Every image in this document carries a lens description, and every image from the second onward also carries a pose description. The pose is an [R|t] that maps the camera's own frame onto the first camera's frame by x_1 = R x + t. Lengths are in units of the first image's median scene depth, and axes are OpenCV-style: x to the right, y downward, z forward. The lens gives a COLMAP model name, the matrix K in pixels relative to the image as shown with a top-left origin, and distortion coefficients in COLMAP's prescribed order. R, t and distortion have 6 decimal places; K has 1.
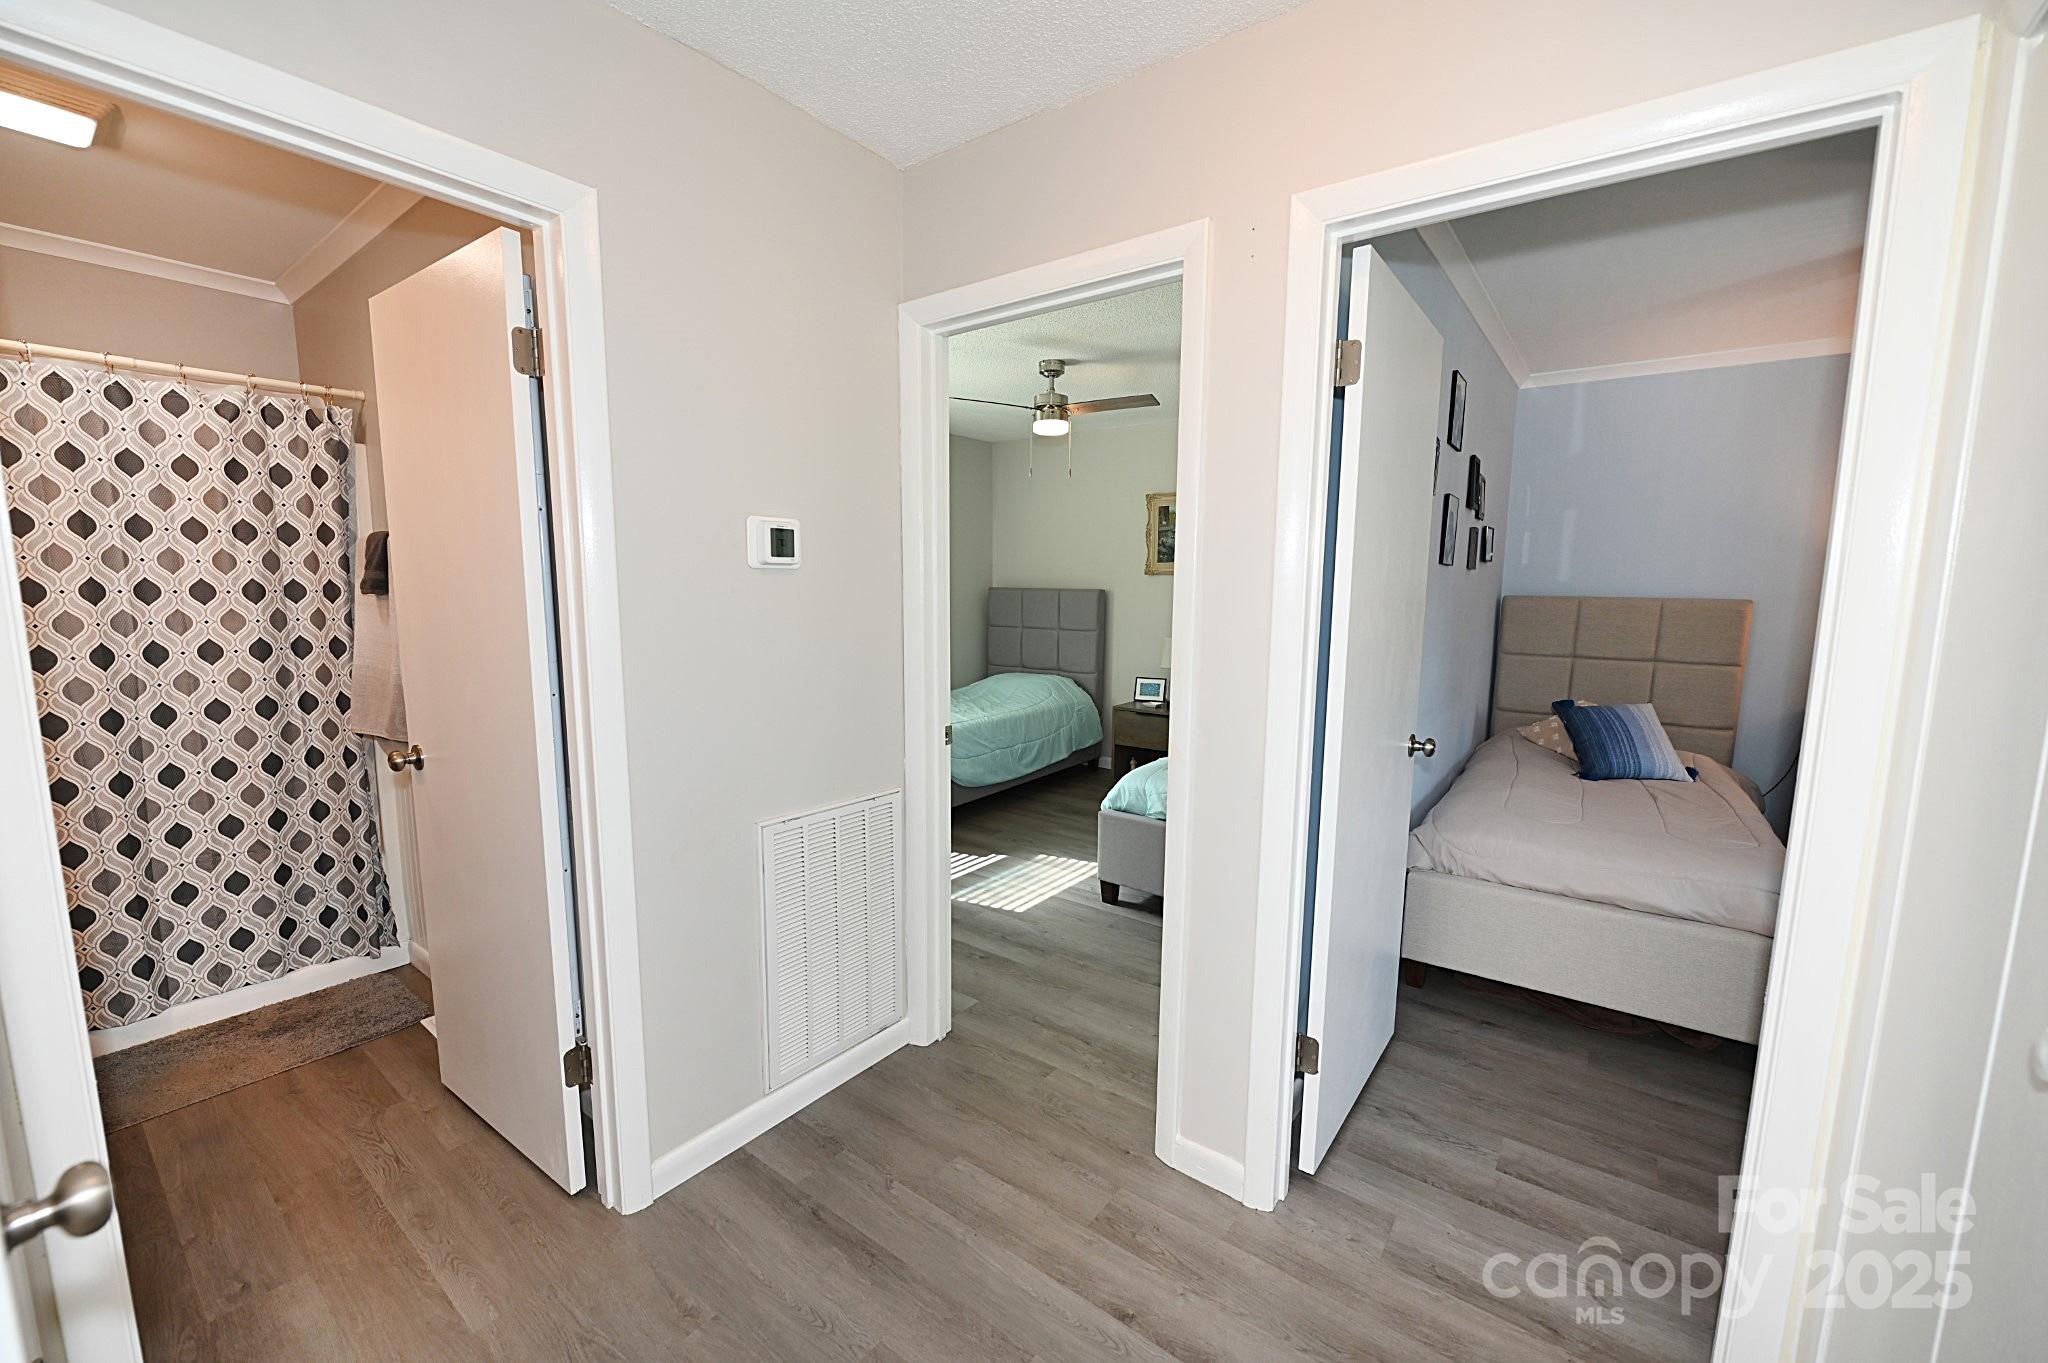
lens RADIAL K [[808.5, 0, 1016.9], [0, 808.5, 688.3], [0, 0, 1]] dist [-0.008208, -0.000666]
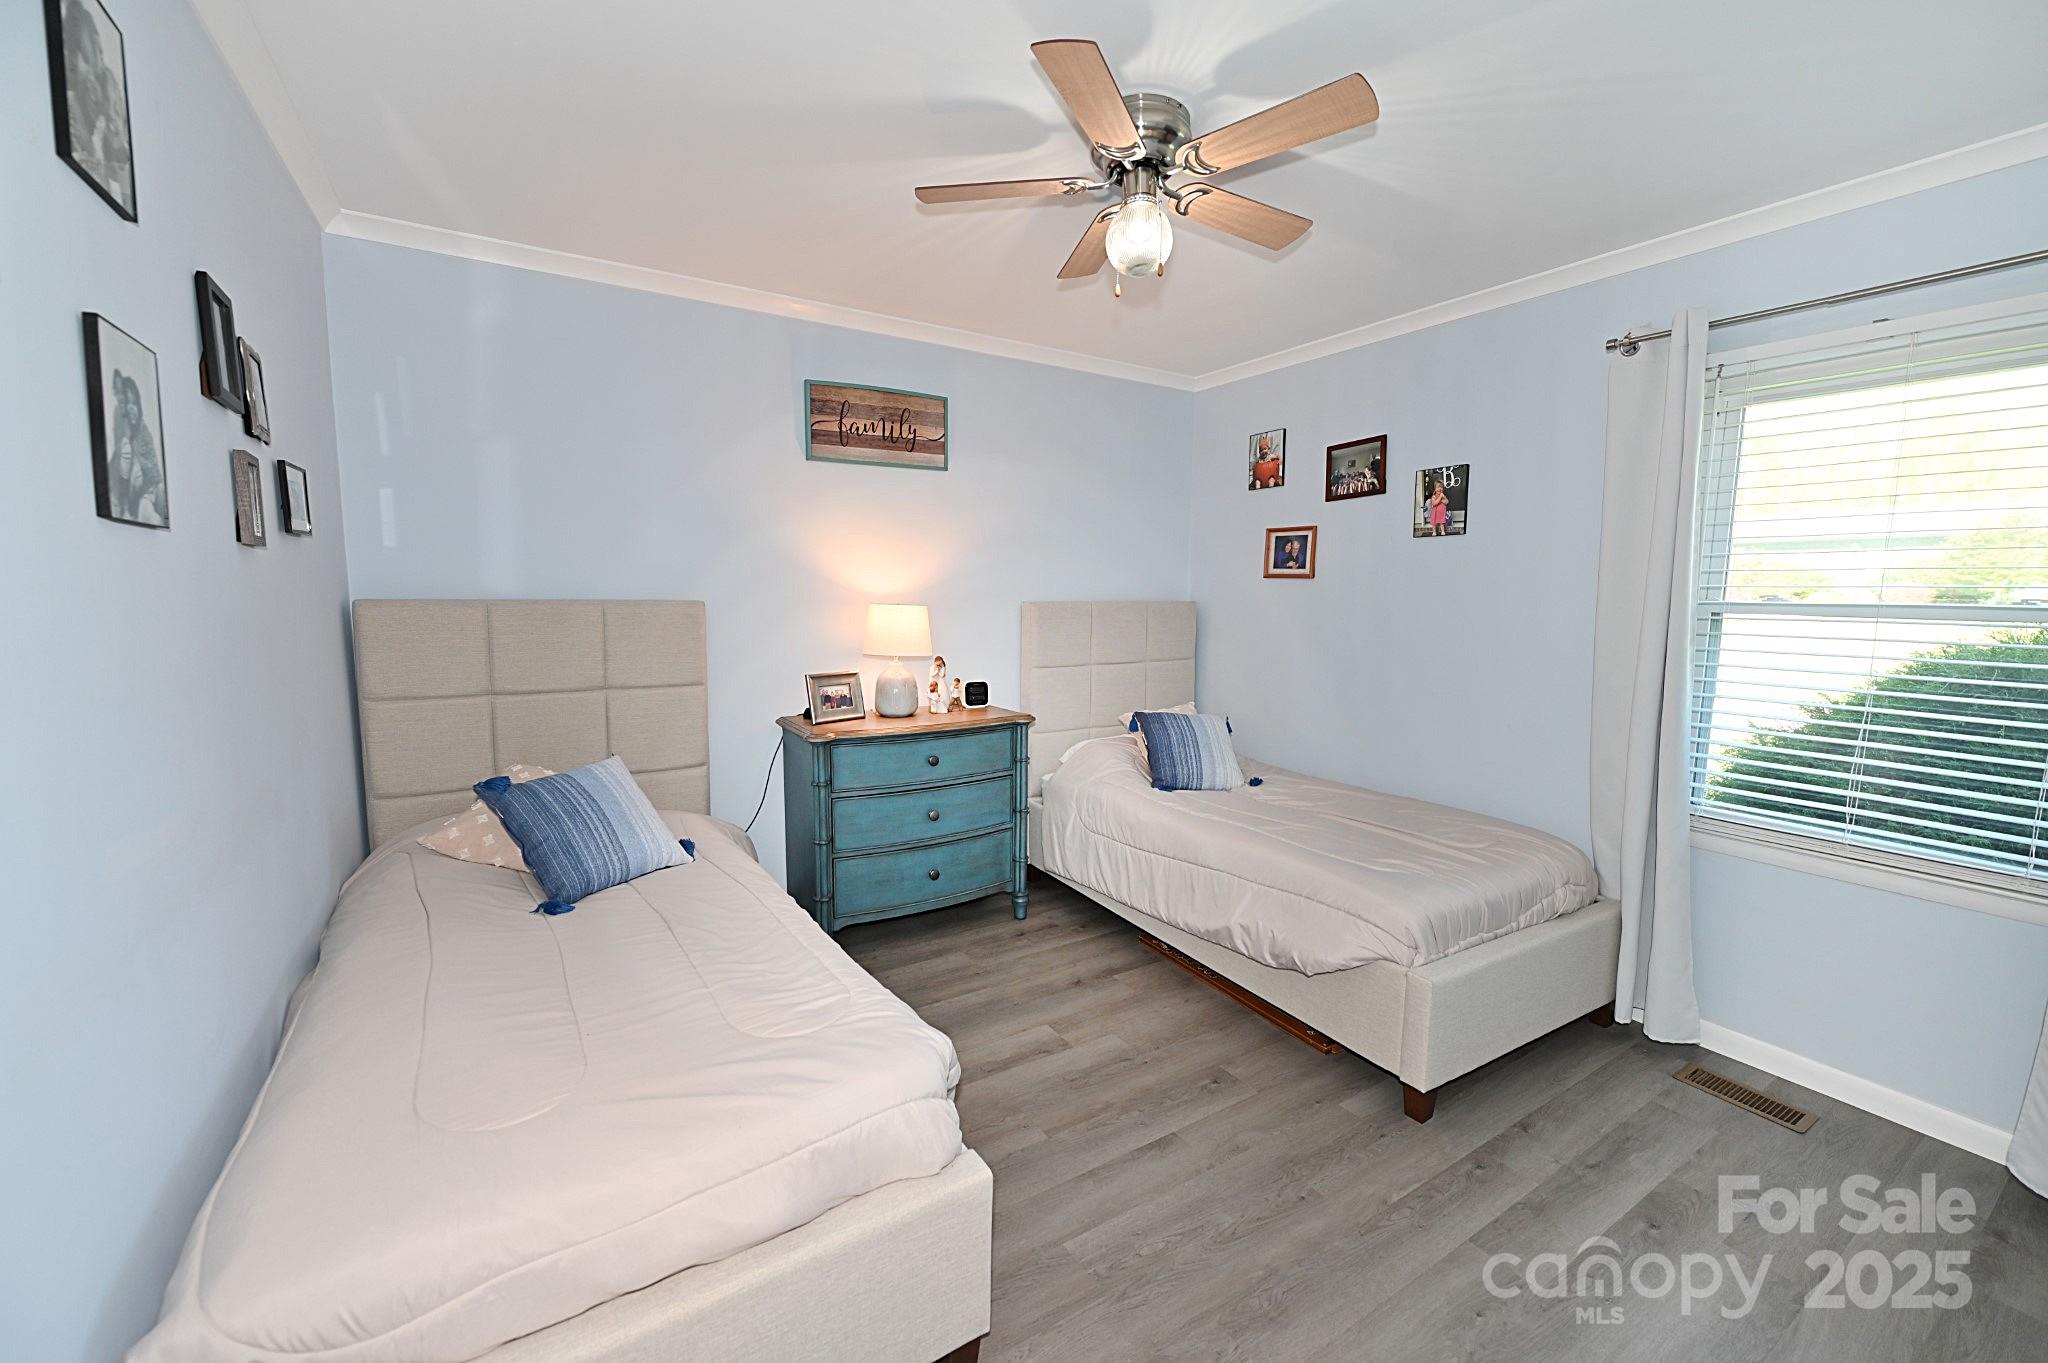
lens RADIAL K [[808.5, 0, 1017.9], [0, 808.5, 681.4], [0, 0, 1]] dist [-0.008208, -0.000666]
pose [[0.354589, -0.109826, 0.928550, 0.290691], [0.114055, 0.990742, 0.073628, -0.056273], [-0.928040, 0.079798, 0.363832, 0.445303]]
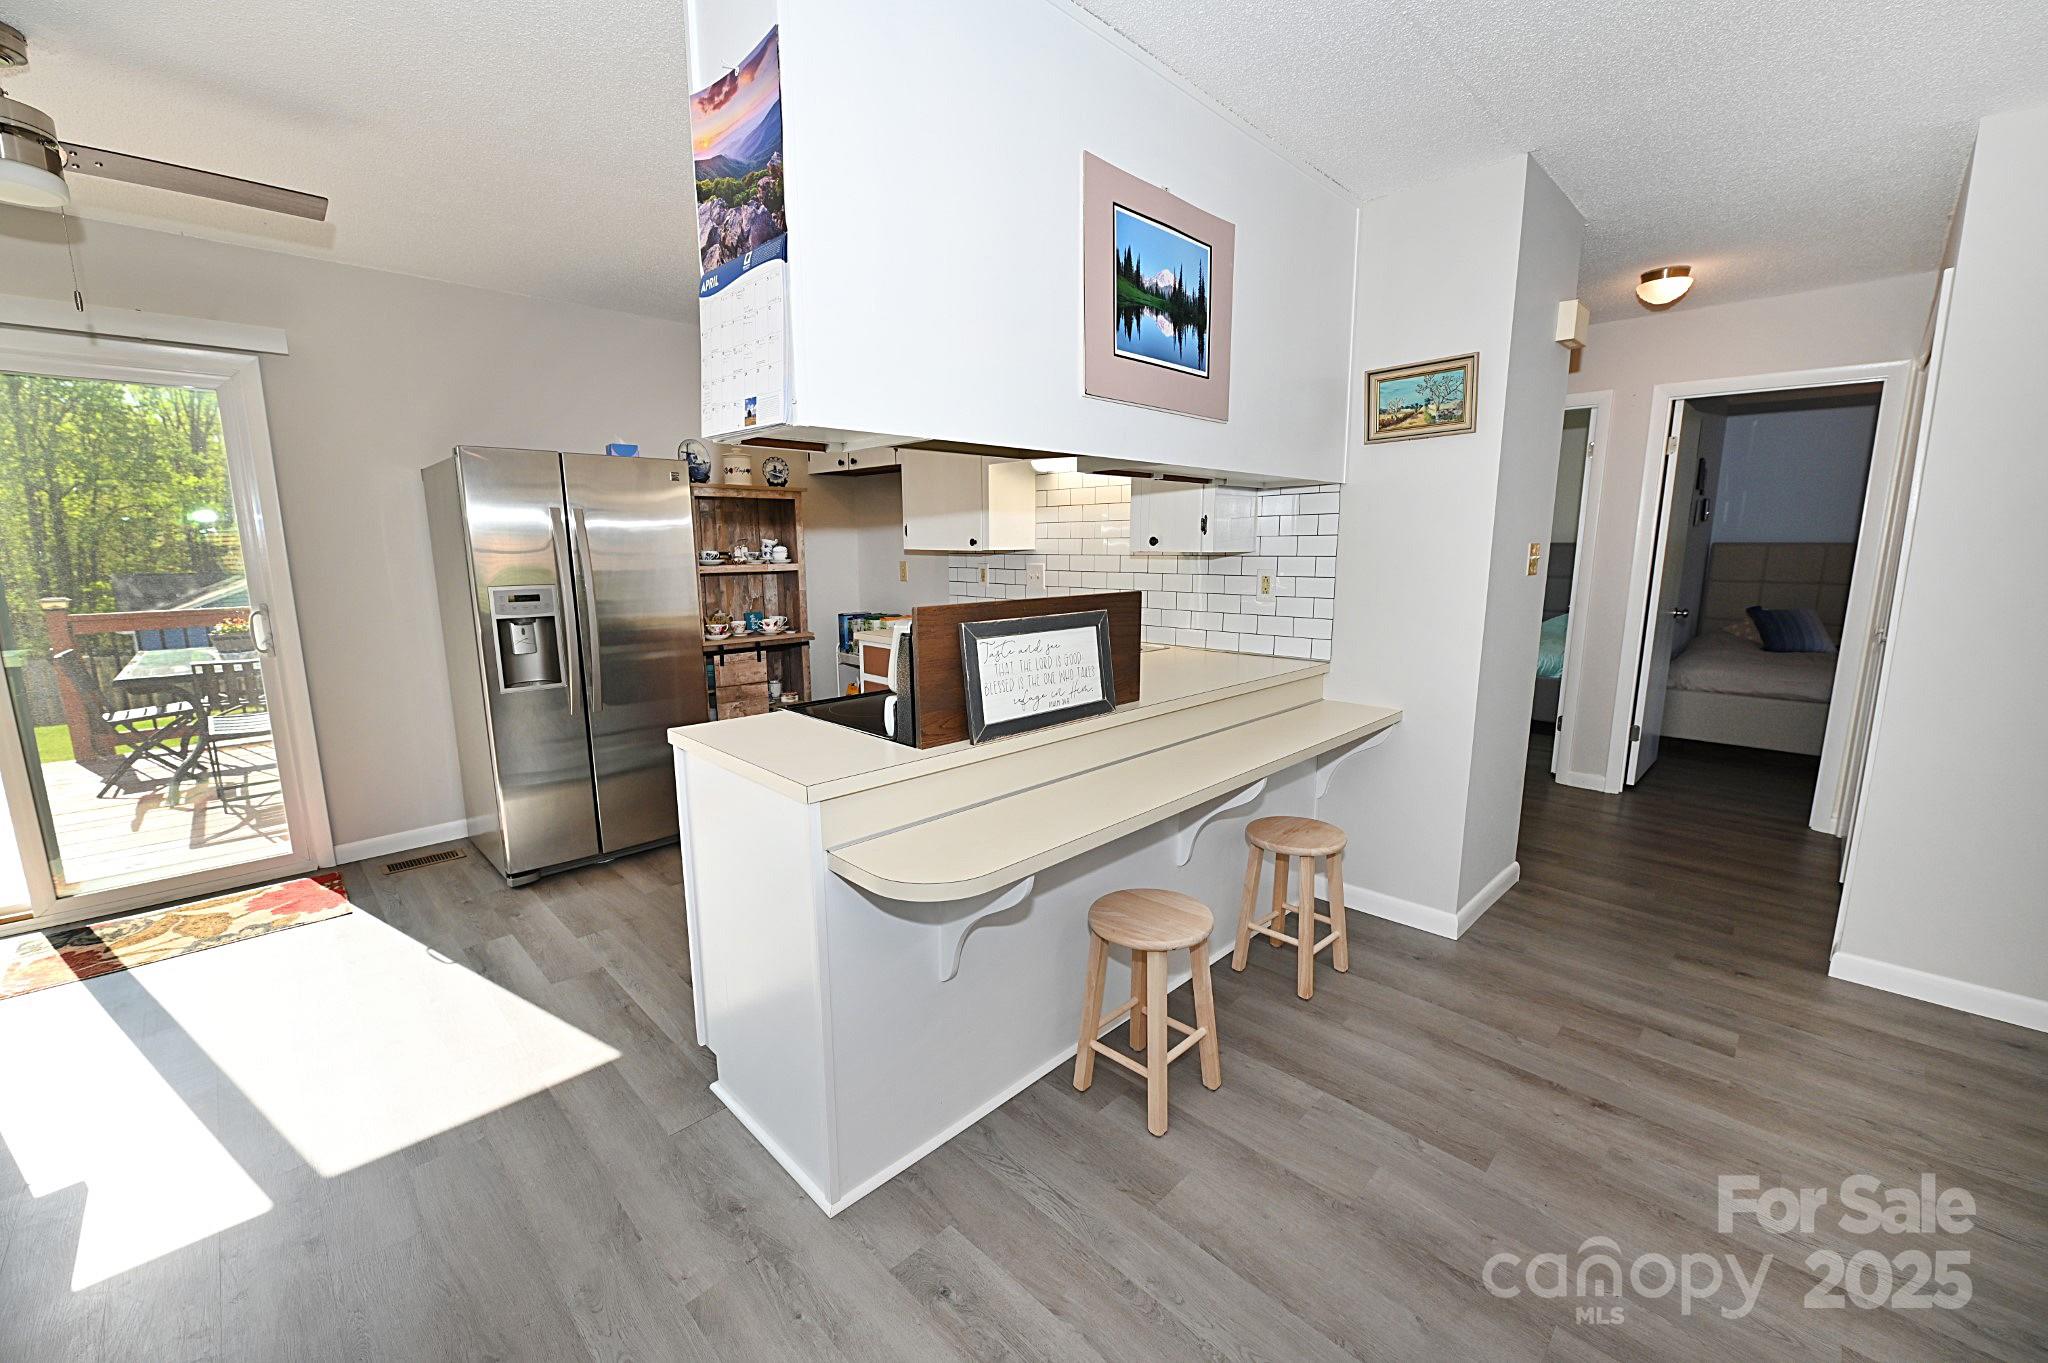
lens RADIAL K [[808.5, 0, 1024.4], [0, 808.5, 684.8], [0, 0, 1]] dist [-0.008208, -0.000666]
pose [[0.990906, 0.012013, -0.134018, -0.582213], [-0.006067, 0.998982, 0.044691, 0.112359], [0.134419, -0.043471, 0.989971, -0.836481]]
